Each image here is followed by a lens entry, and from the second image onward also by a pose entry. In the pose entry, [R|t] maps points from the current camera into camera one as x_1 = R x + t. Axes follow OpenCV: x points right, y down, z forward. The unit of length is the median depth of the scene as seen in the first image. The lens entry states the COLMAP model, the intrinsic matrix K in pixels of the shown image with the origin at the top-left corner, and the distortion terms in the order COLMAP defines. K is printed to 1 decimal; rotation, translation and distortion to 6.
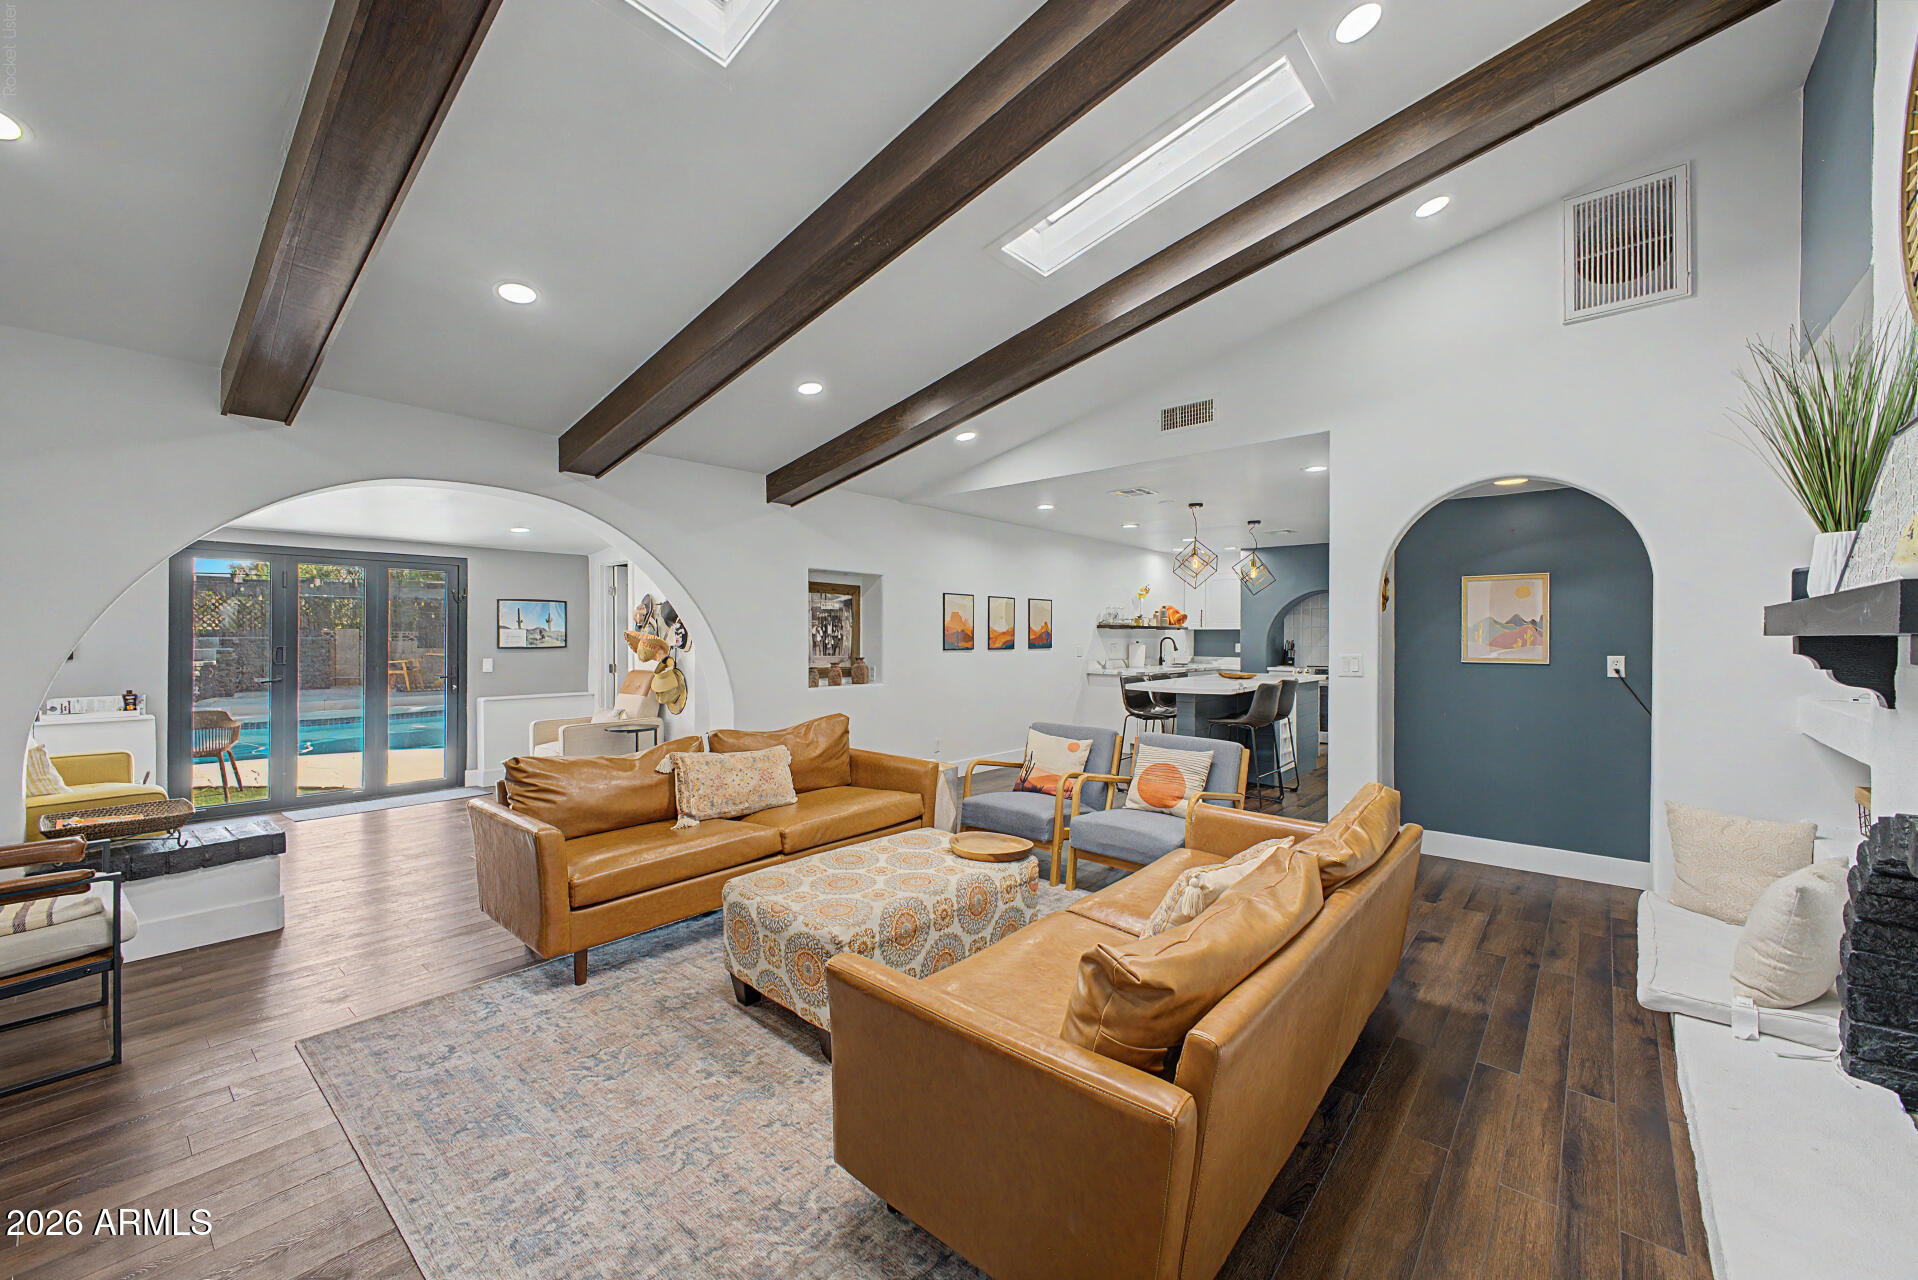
lens RADIAL K [[758.3, 0, 957.7], [0, 758.3, 635.3], [0, 0, 1]] dist [0.000734, -0.000400]
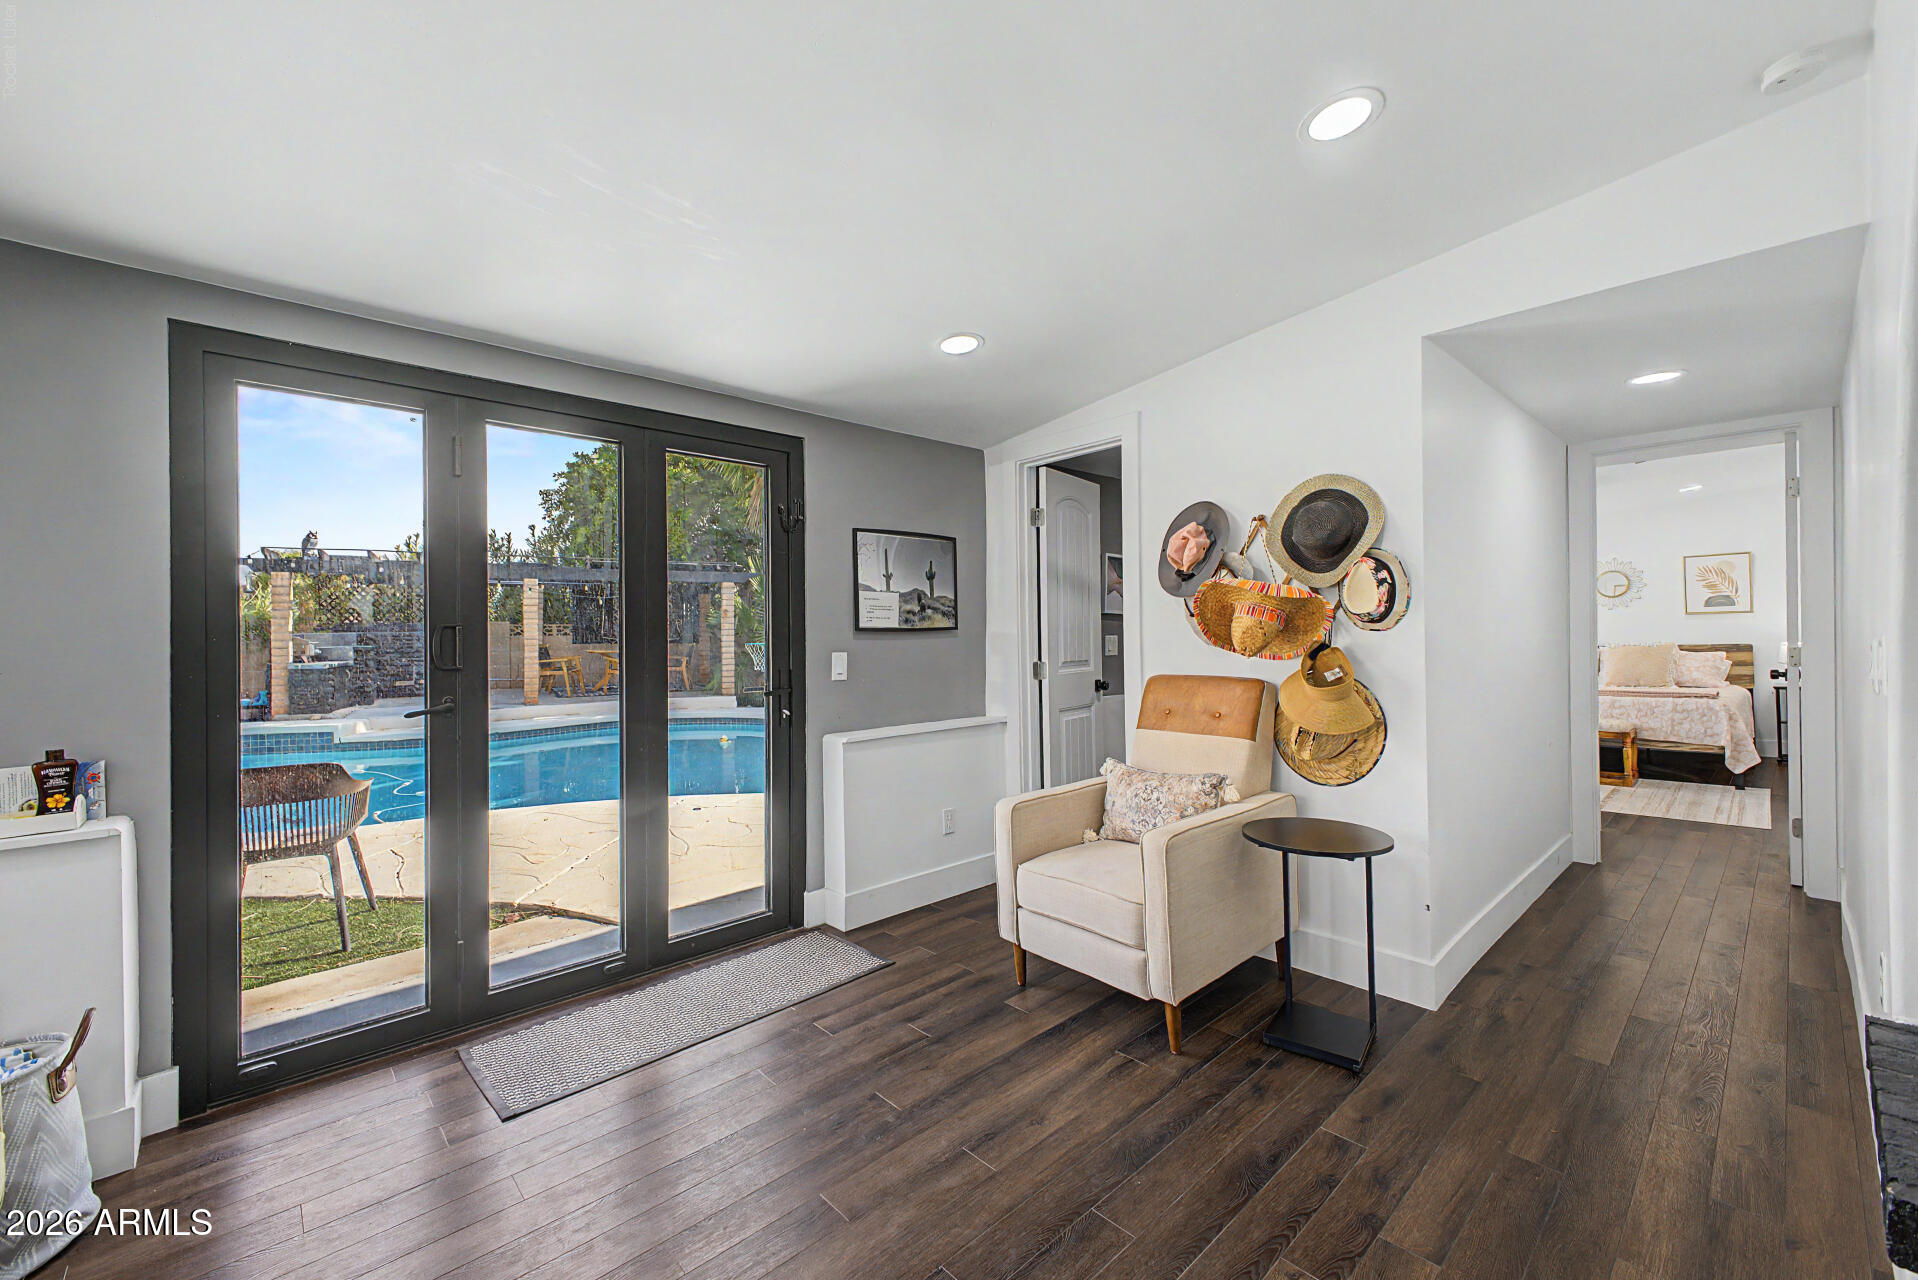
lens RADIAL K [[758.3, 0, 957.7], [0, 758.3, 635.3], [0, 0, 1]] dist [0.000734, -0.000400]
pose [[0.994097, -0.009902, -0.108041, -0.498939], [0.010601, 0.999926, 0.005896, 0.017804], [0.107975, -0.007007, 0.994129, 0.539981]]
